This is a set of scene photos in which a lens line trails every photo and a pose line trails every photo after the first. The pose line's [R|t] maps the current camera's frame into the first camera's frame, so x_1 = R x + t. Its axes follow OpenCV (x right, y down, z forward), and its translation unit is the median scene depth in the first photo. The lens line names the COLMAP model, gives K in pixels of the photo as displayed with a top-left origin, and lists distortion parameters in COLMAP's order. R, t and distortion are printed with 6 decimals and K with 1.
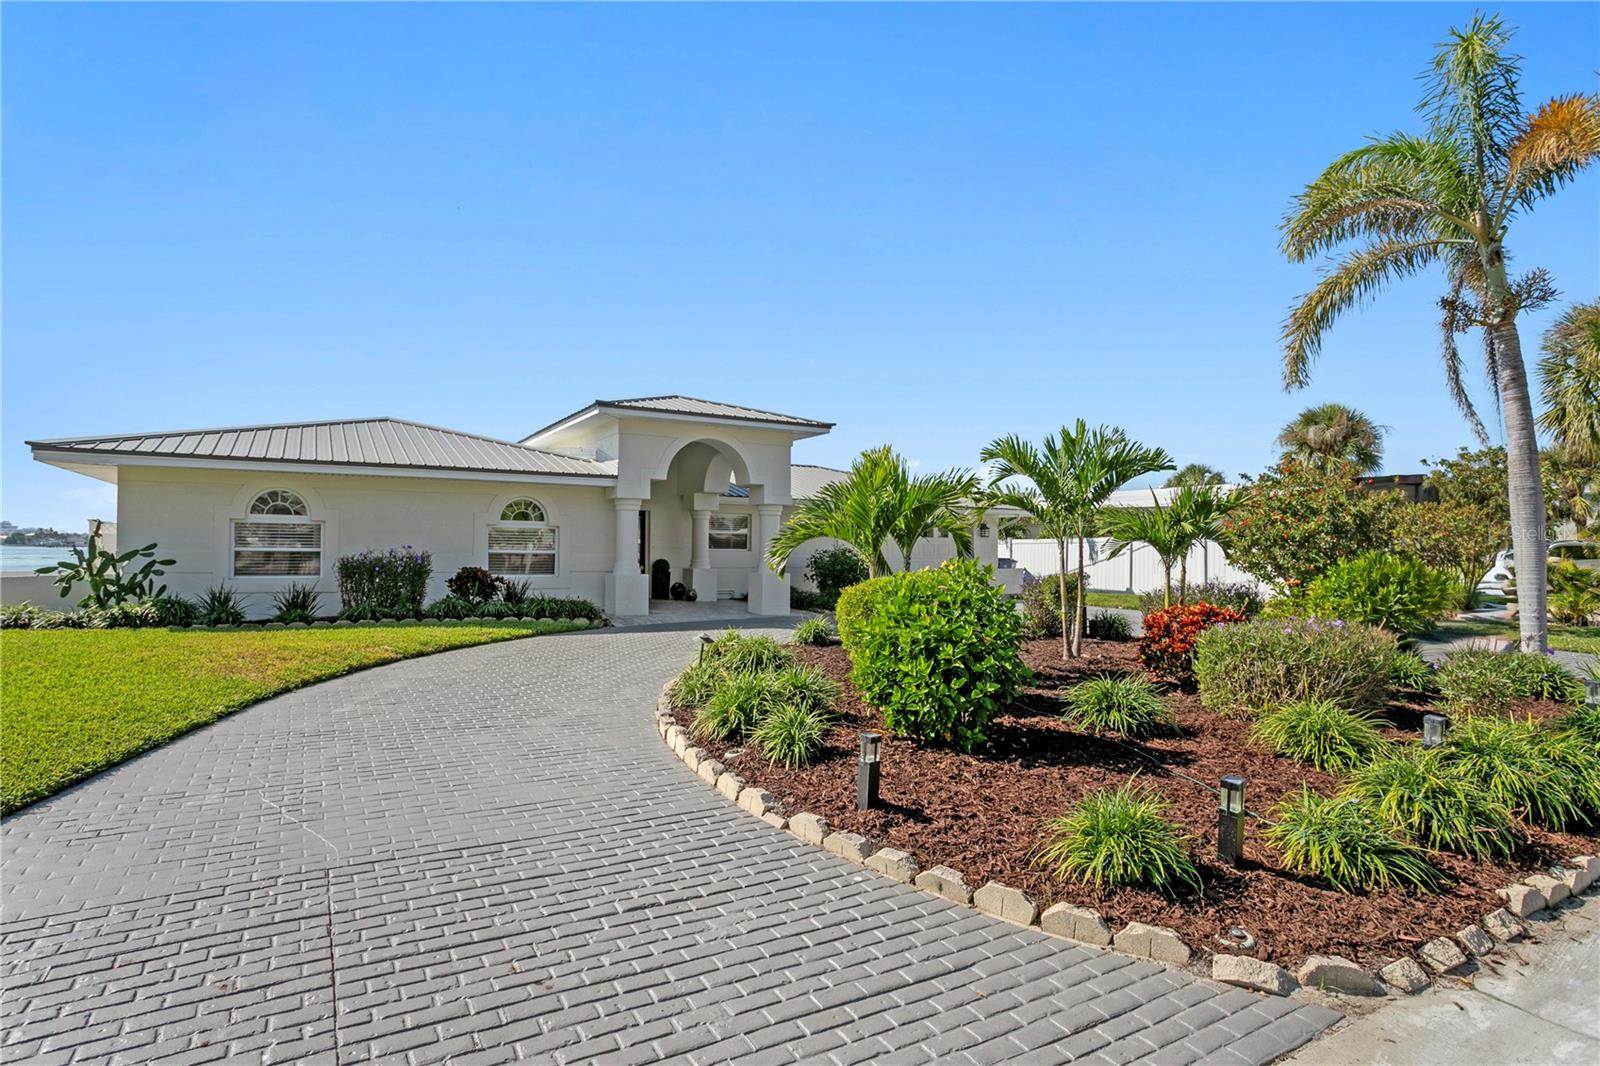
lens RADIAL K [[820.3, 0, 800.0], [0, 820.3, 533.0], [0, 0, 1]] dist [-0.052311, 0.040378]
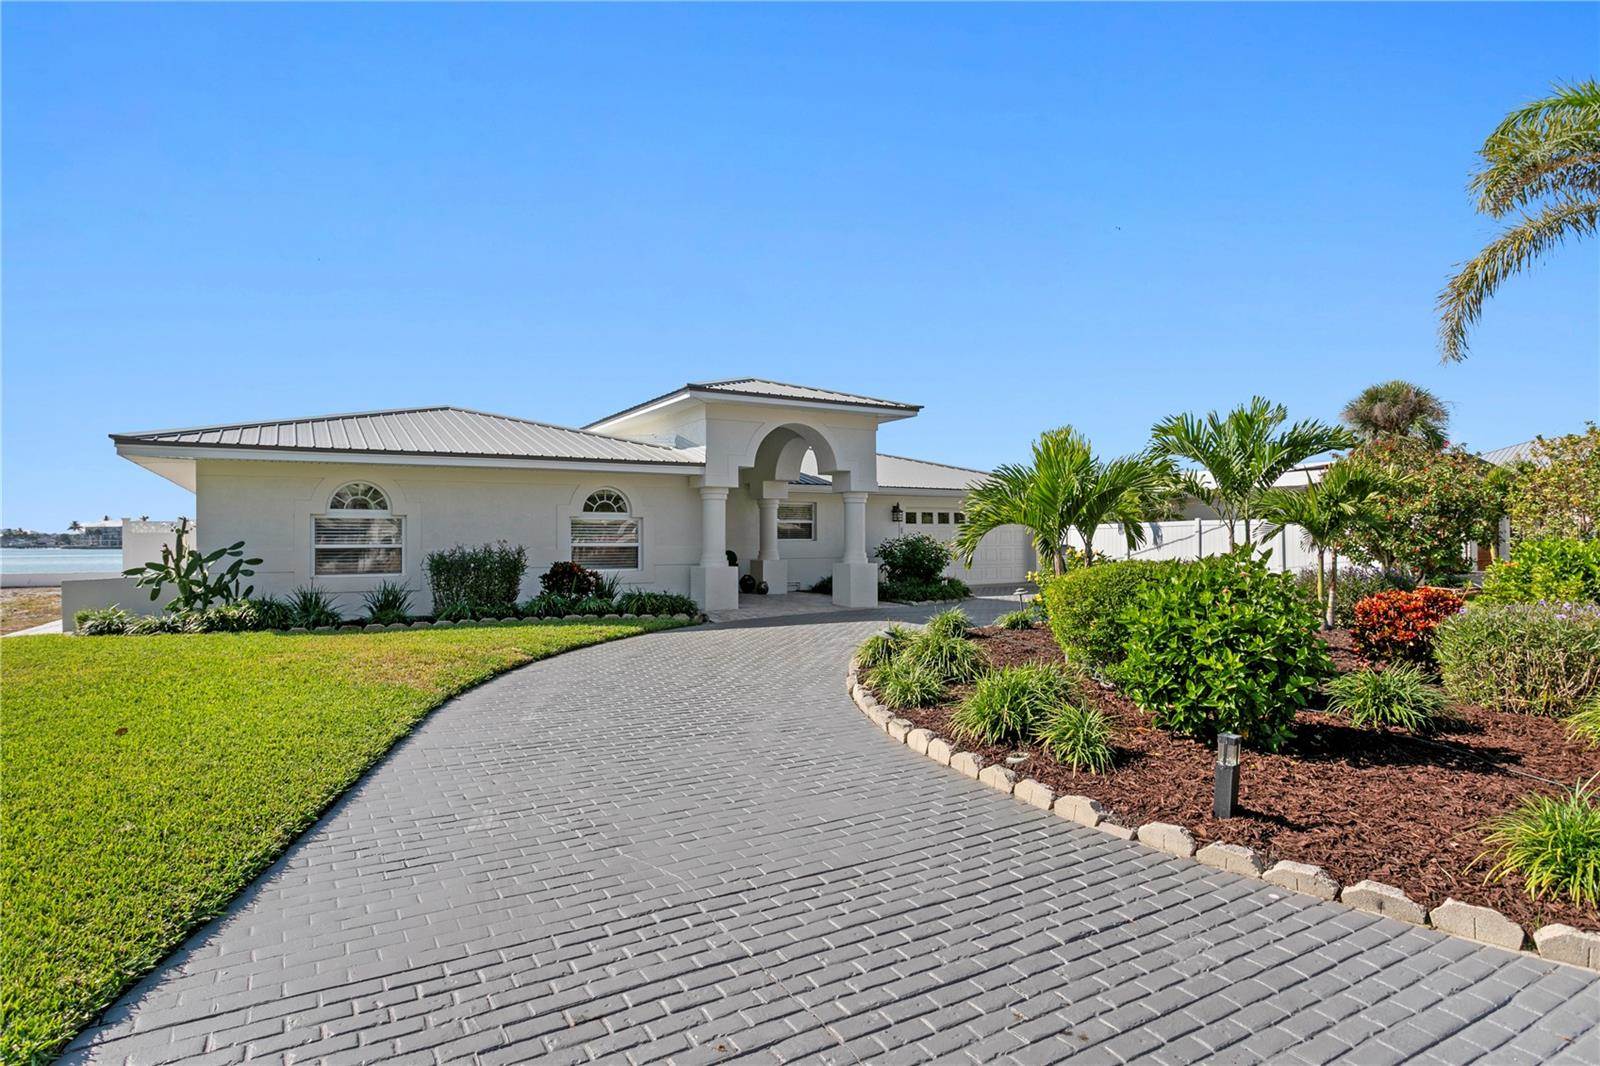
lens RADIAL K [[843.3, 0, 799.6], [0, 843.3, 523.7], [0, 0, 1]] dist [-0.042630, 0.033717]
pose [[0.999858, -0.014515, 0.008568, -0.162058], [0.014498, 0.999893, 0.001997, -0.000376], [-0.008597, -0.001873, 0.999961, 0.026287]]
